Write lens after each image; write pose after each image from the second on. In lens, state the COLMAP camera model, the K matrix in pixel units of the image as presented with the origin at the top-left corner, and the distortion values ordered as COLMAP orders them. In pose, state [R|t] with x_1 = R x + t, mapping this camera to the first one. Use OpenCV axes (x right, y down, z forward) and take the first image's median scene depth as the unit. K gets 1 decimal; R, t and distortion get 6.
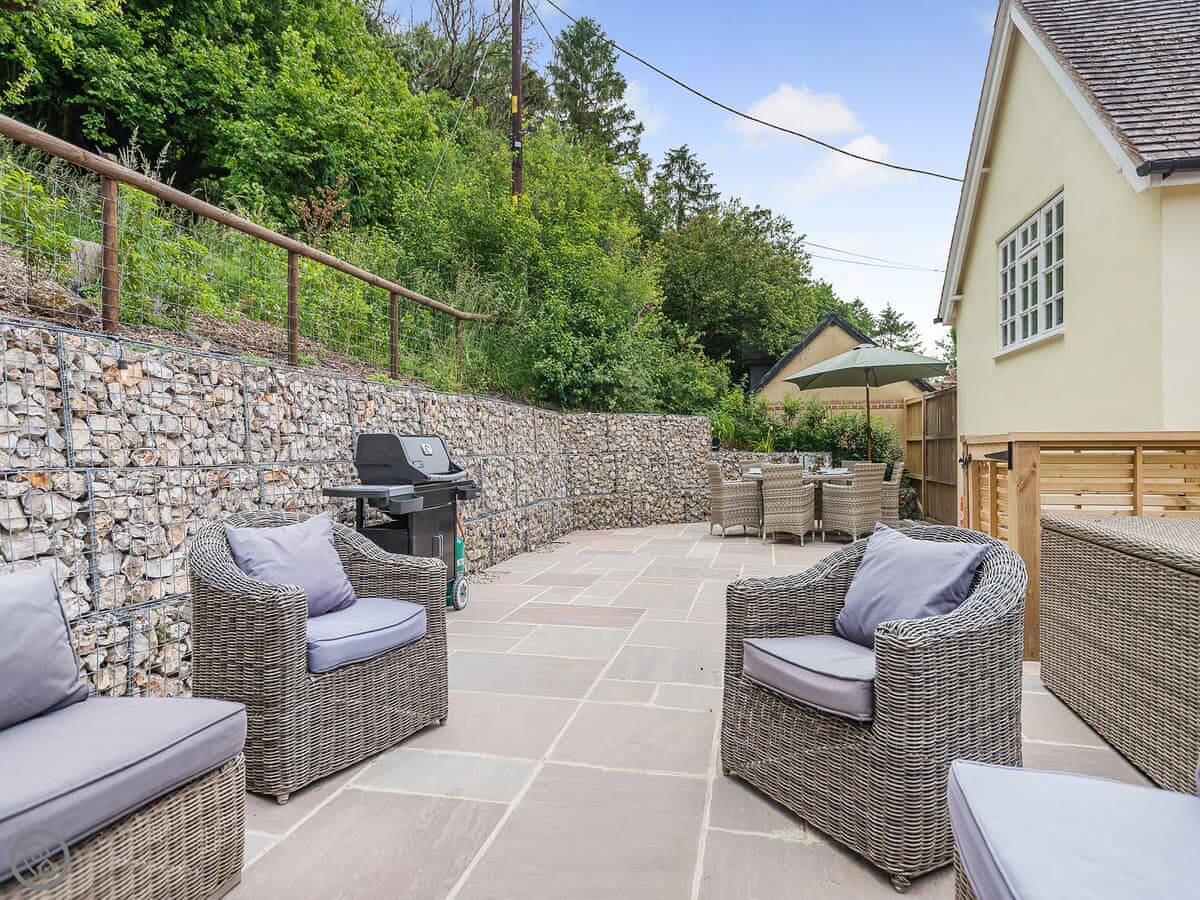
lens RADIAL K [[711.7, 0, 601.8], [0, 711.7, 450.8], [0, 0, 1]] dist [0.001078, 0.000183]
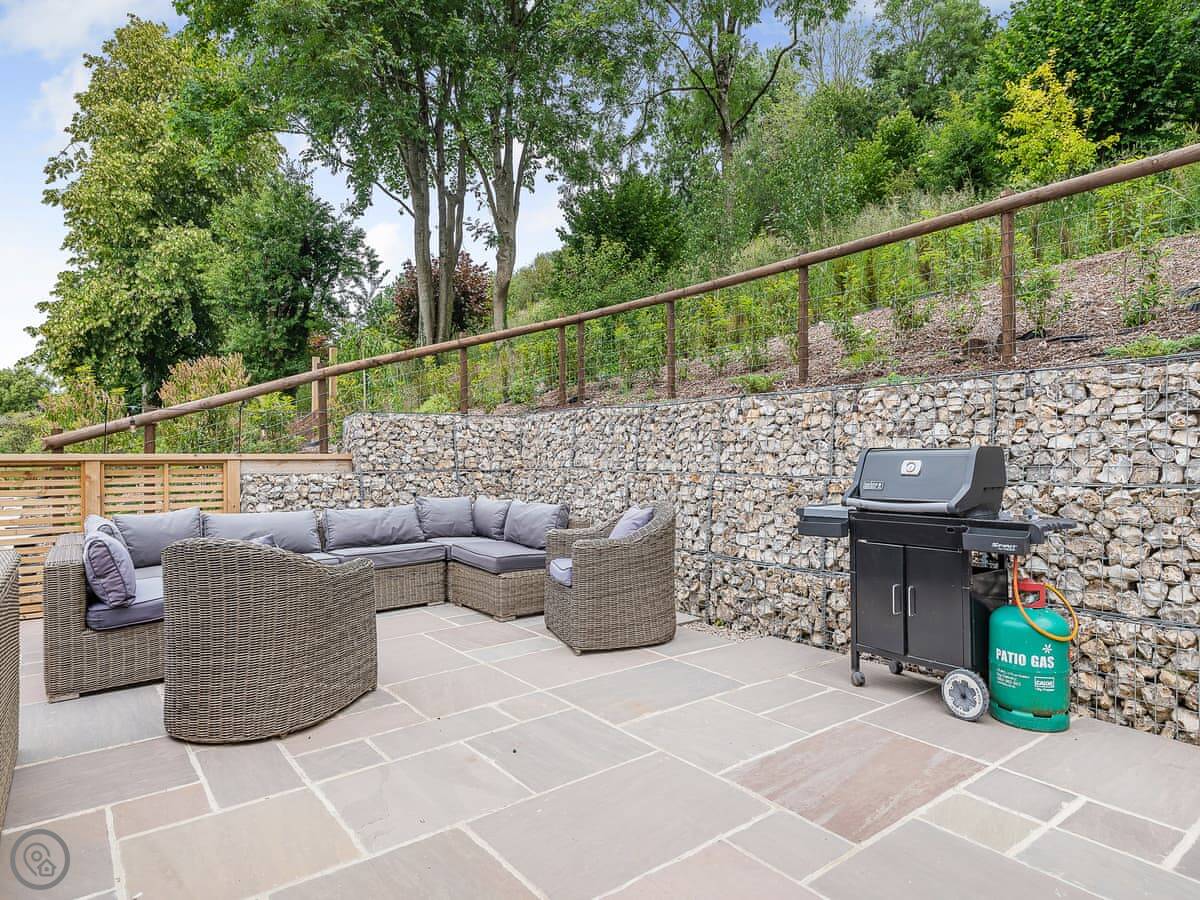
lens RADIAL K [[711.7, 0, 600.2], [0, 711.7, 448.1], [0, 0, 1]] dist [0.001078, 0.000183]
pose [[-0.651771, 0.001998, -0.758413, 0.717063], [0.005425, 0.999983, -0.002028, -0.032020], [0.758397, -0.005436, -0.651771, 1.675421]]
